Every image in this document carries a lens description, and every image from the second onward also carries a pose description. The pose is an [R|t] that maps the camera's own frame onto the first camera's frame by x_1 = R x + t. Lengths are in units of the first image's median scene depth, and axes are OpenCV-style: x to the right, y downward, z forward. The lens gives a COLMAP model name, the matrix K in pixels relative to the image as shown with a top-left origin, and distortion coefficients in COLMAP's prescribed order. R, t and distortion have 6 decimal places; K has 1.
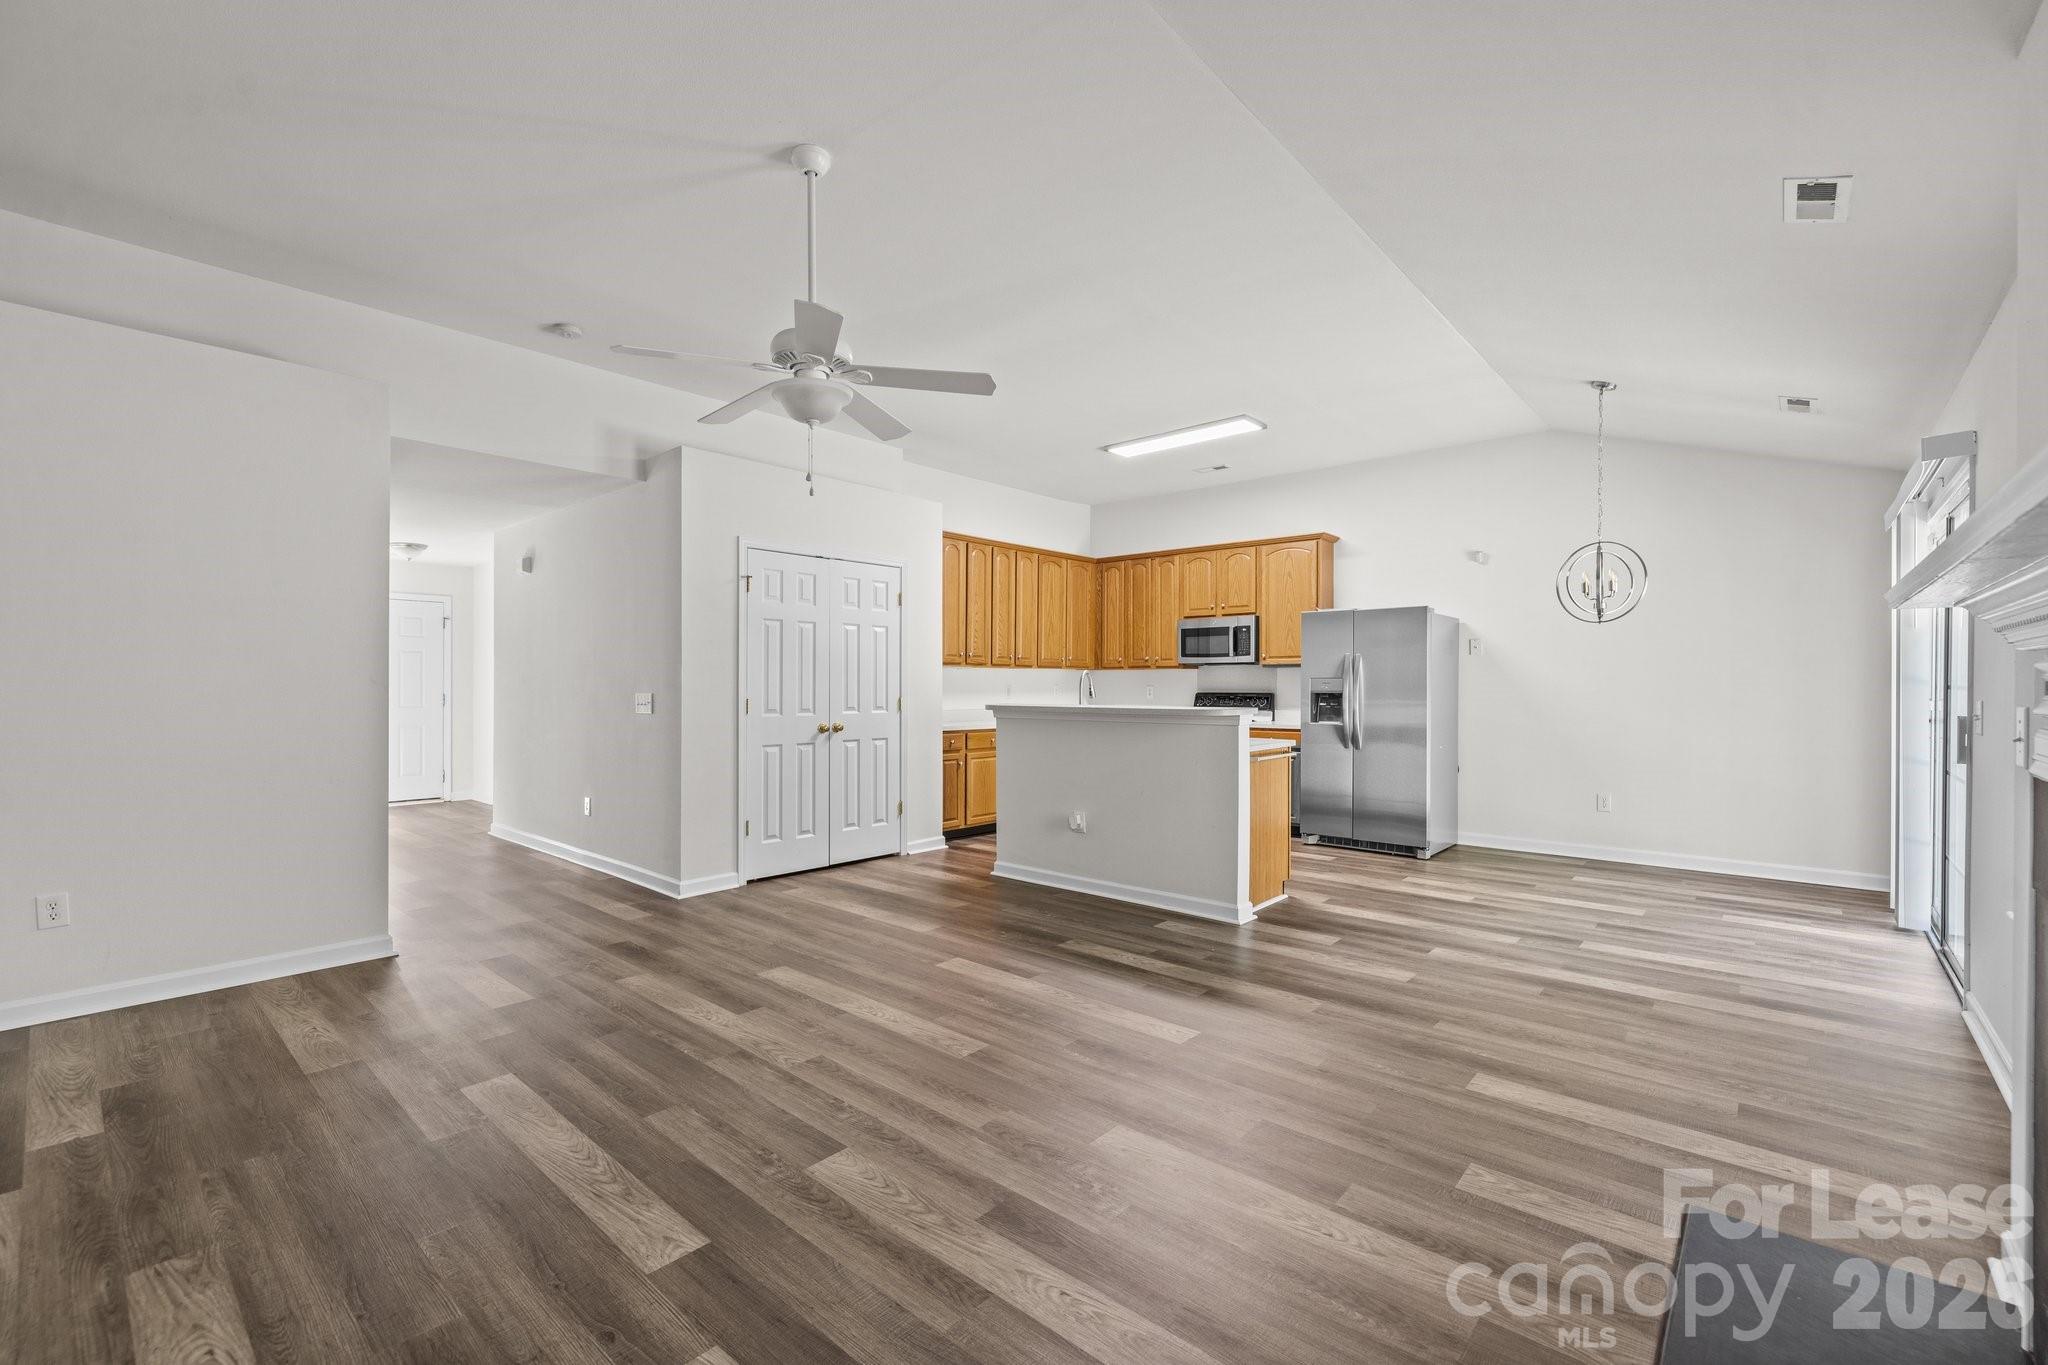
lens RADIAL K [[870.6, 0, 1023.9], [0, 870.6, 682.1], [0, 0, 1]] dist [-0.002738, 0.001845]
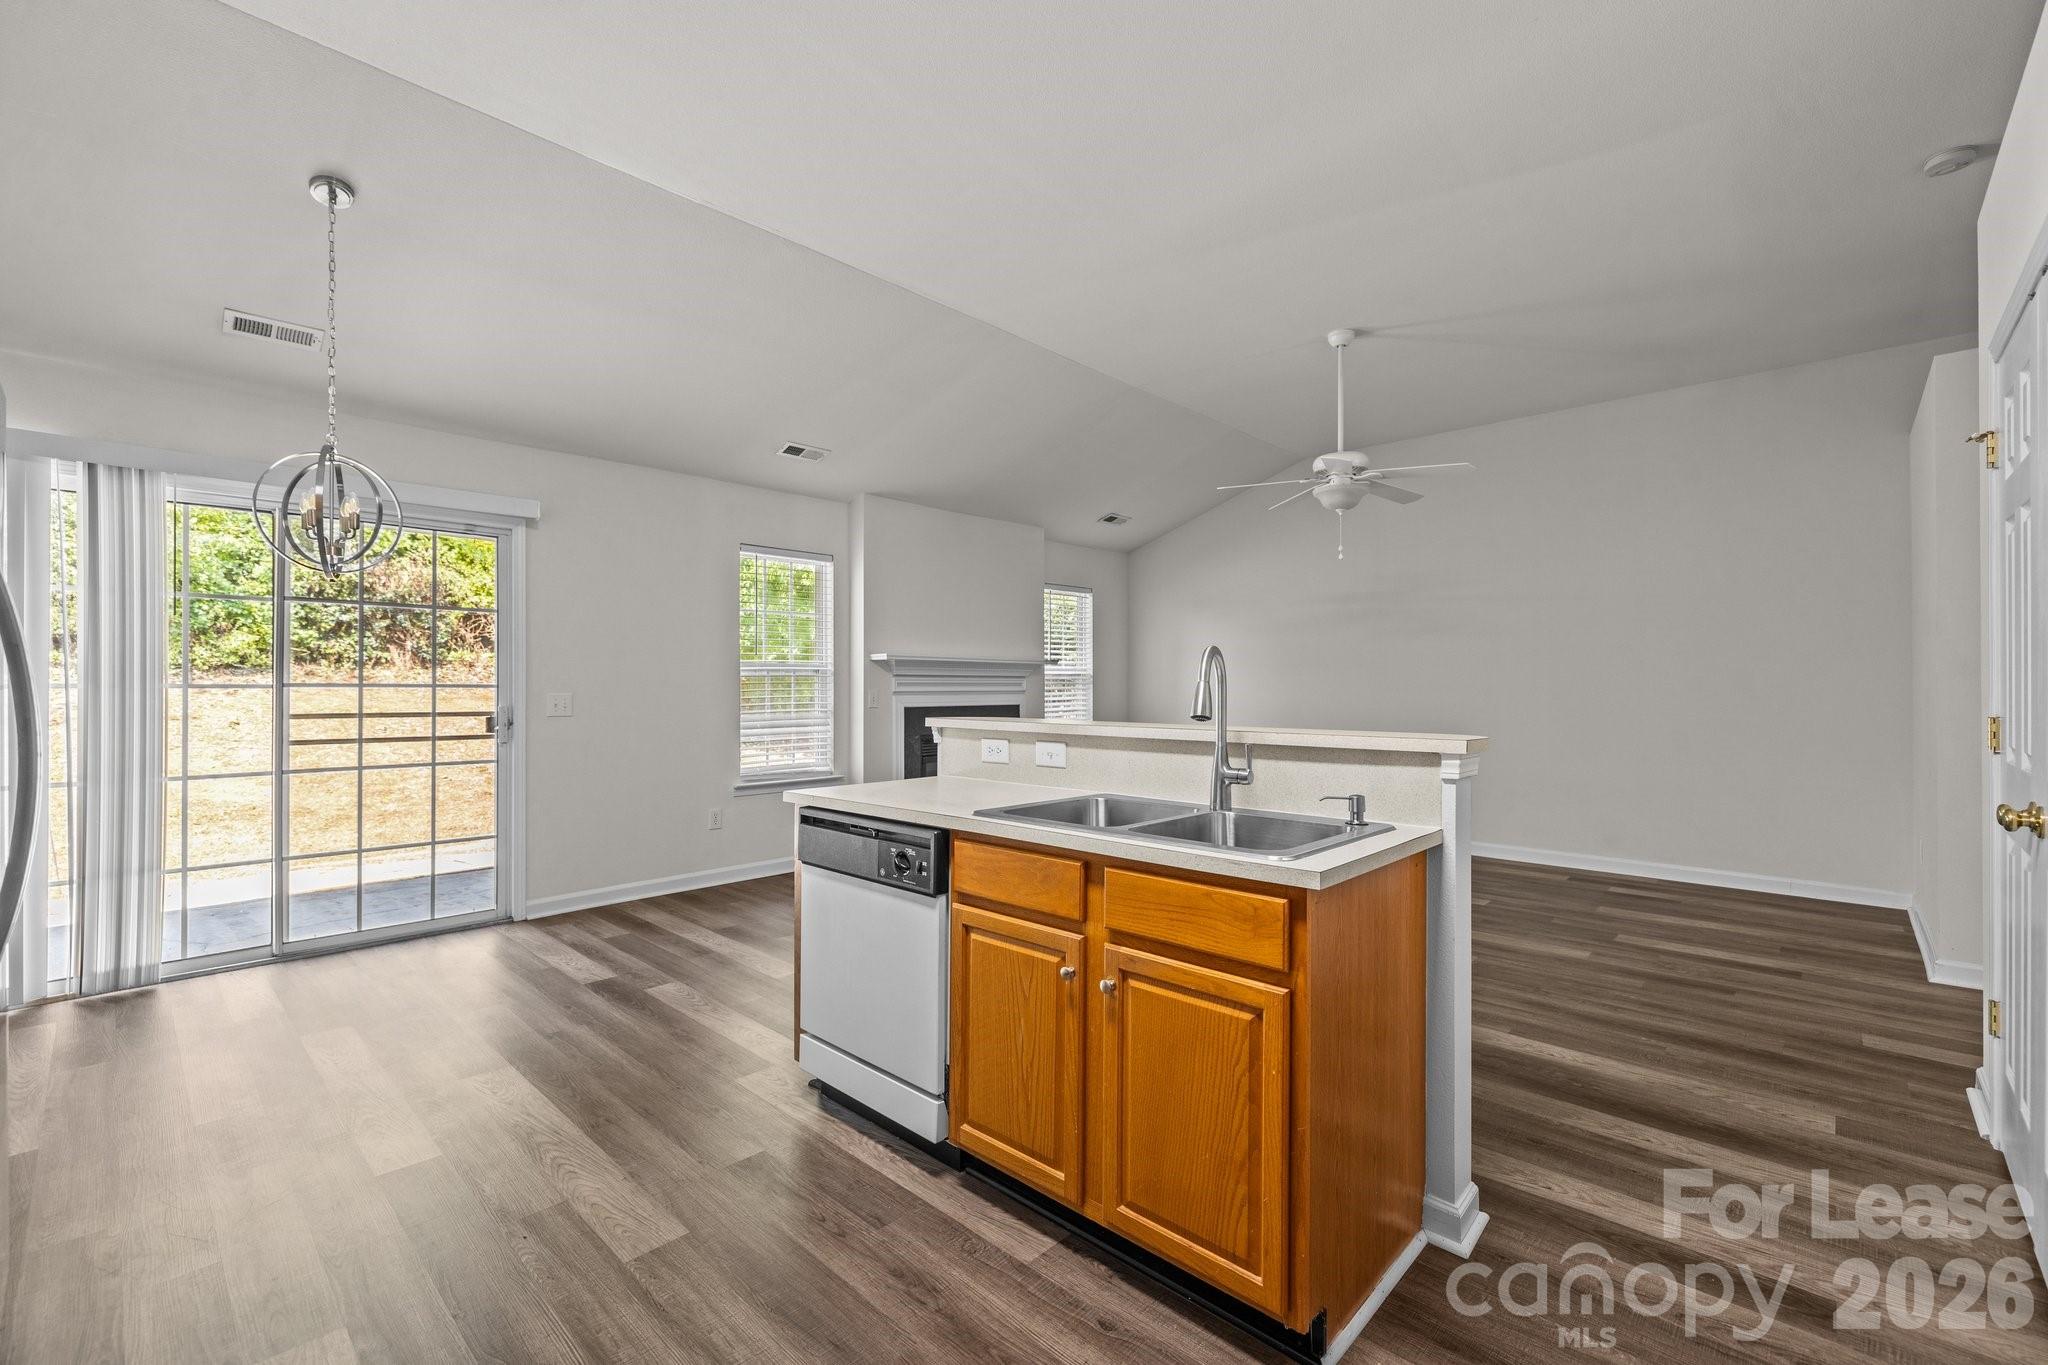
lens RADIAL K [[870.6, 0, 1008.9], [0, 870.6, 681.4], [0, 0, 1]] dist [-0.002738, 0.001845]
pose [[-0.998900, -0.003232, 0.046790, 0.199424], [-0.003549, 0.999971, -0.006707, 0.005961], [-0.046767, -0.006866, -0.998882, 1.914371]]
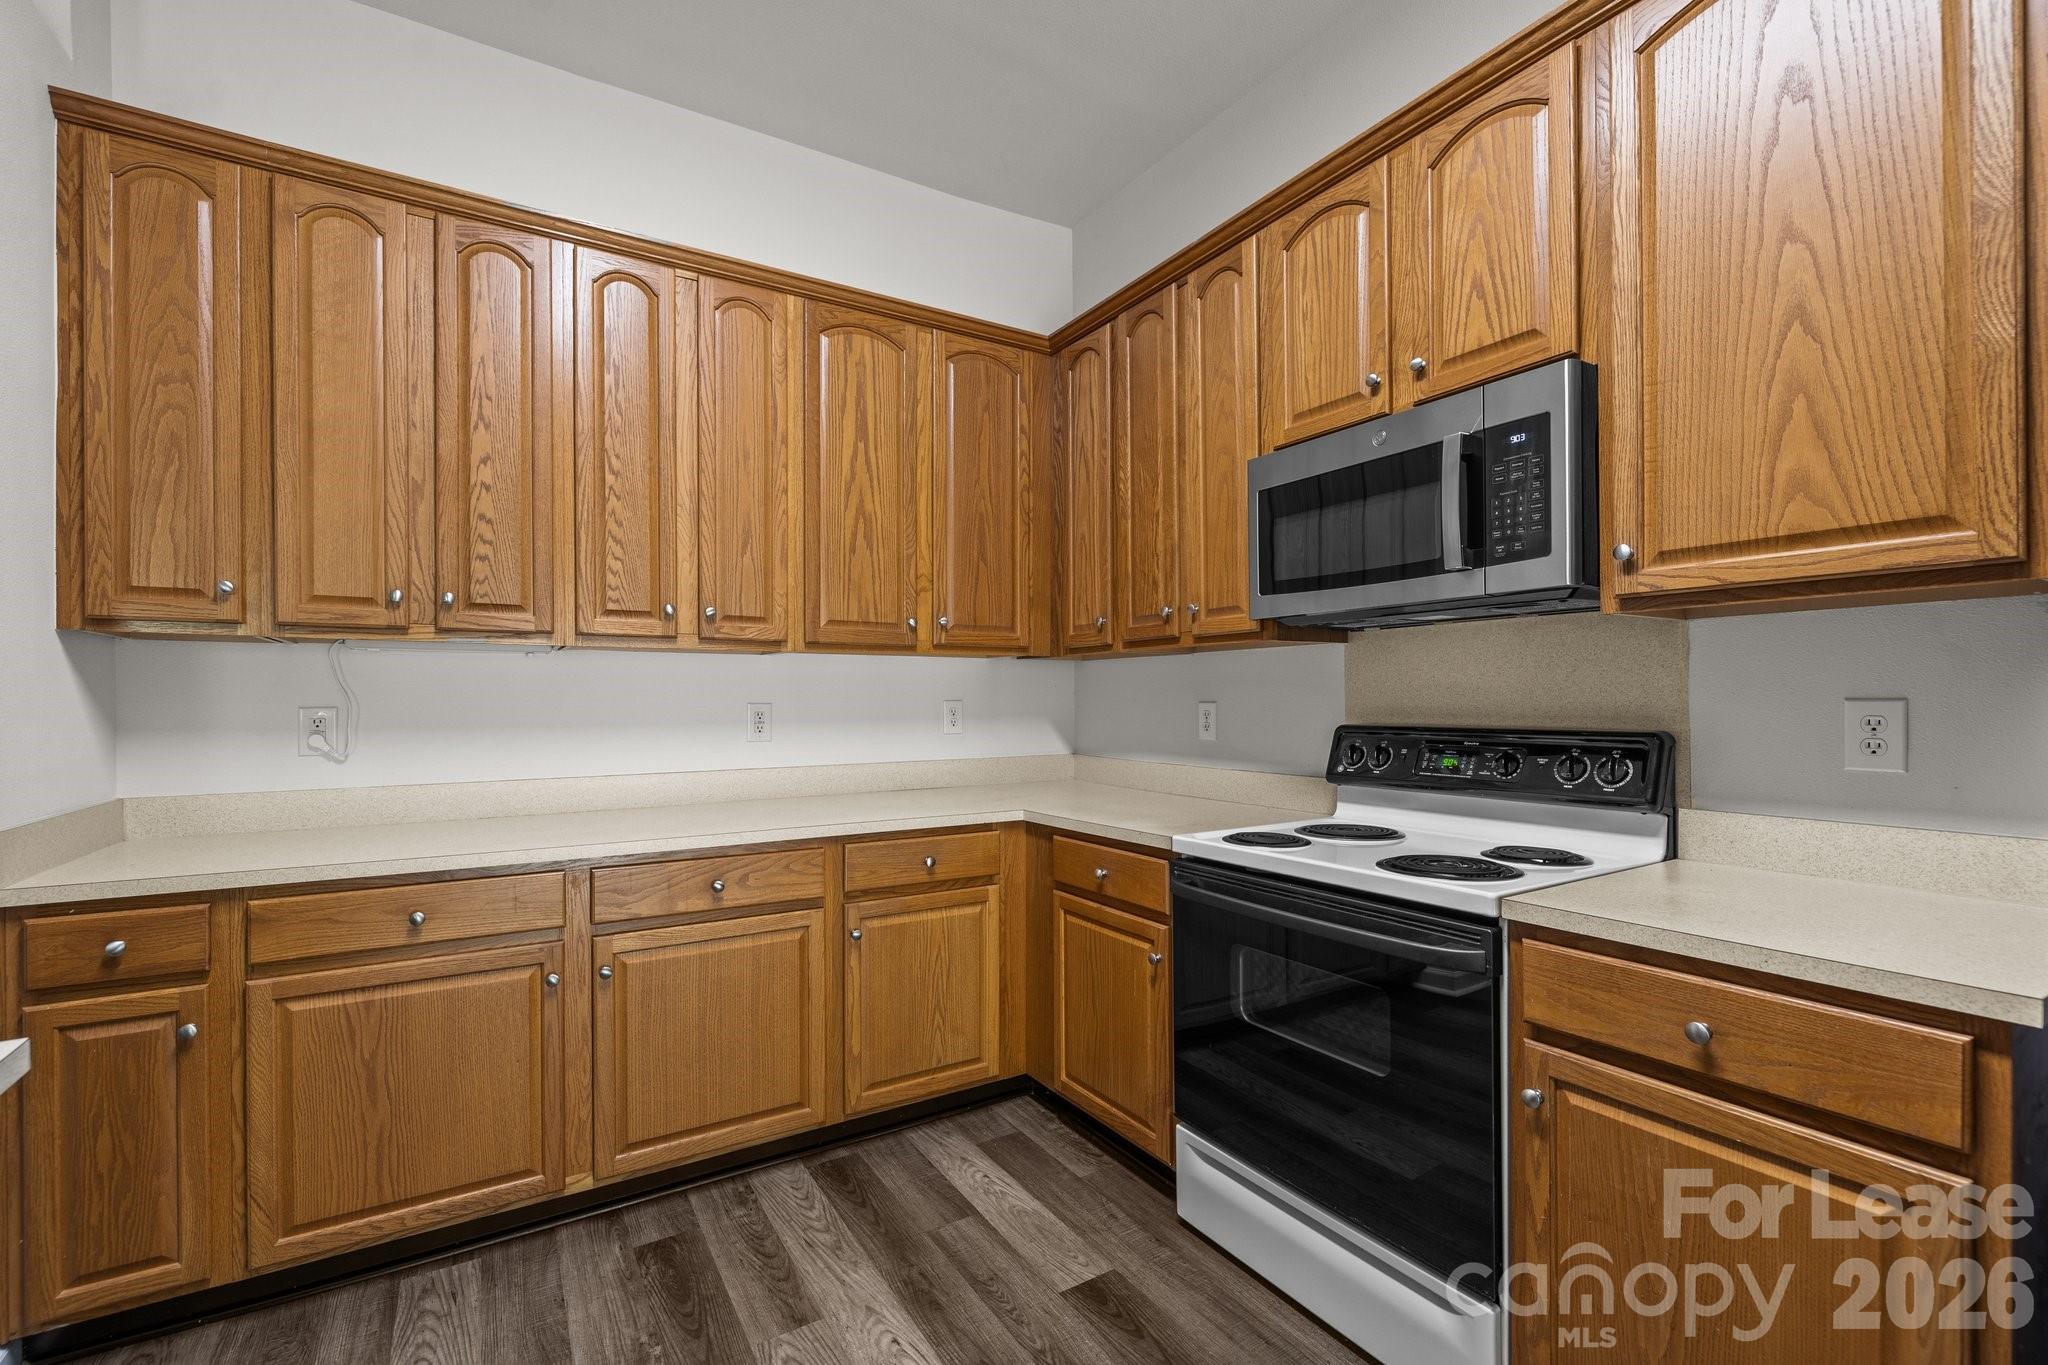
lens RADIAL K [[870.6, 0, 1007.1], [0, 870.6, 703.4], [0, 0, 1]] dist [-0.002738, 0.001845]
pose [[0.952203, -0.005187, -0.305421, 0.371570], [0.007104, 0.999961, 0.005165, 0.005128], [0.305383, -0.007088, 0.952203, 1.416664]]
